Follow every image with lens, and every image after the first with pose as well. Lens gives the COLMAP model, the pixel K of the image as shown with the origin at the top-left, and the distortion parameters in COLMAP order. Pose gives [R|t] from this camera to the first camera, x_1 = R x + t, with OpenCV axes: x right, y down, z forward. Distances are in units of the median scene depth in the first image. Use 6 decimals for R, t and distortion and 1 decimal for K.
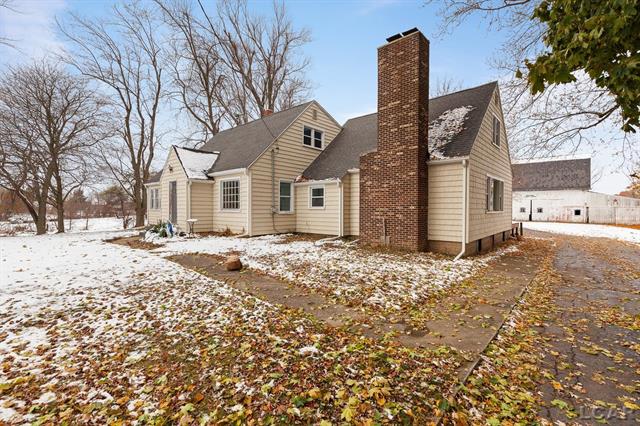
lens RADIAL K [[275.6, 0, 318.6], [0, 275.6, 203.9], [0, 0, 1]] dist [0.001603, 0.000173]
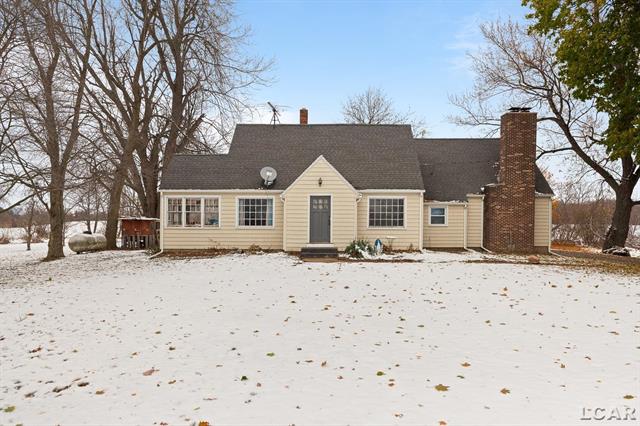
lens RADIAL K [[437.5, 0, 320.0], [0, 437.5, 213.0], [0, 0, 1]] dist [-0.023018, -0.000134]
pose [[0.778322, 0.015362, 0.627678, -1.937682], [-0.009158, 0.999872, -0.013115, -0.009931], [-0.627799, 0.004460, 0.778363, -0.141620]]
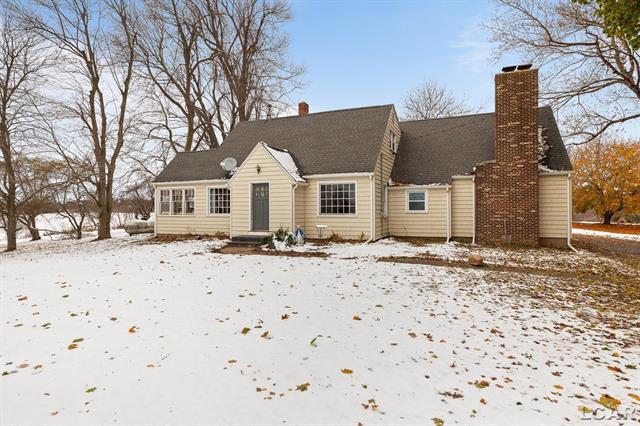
lens RADIAL K [[341.3, 0, 318.4], [0, 341.3, 193.5], [0, 0, 1]] dist [0.003189, 0.000609]
pose [[0.951024, 0.005601, 0.309065, -0.948258], [0.004174, 0.999512, -0.030959, -0.019016], [-0.309088, 0.030733, 0.950537, -0.131621]]
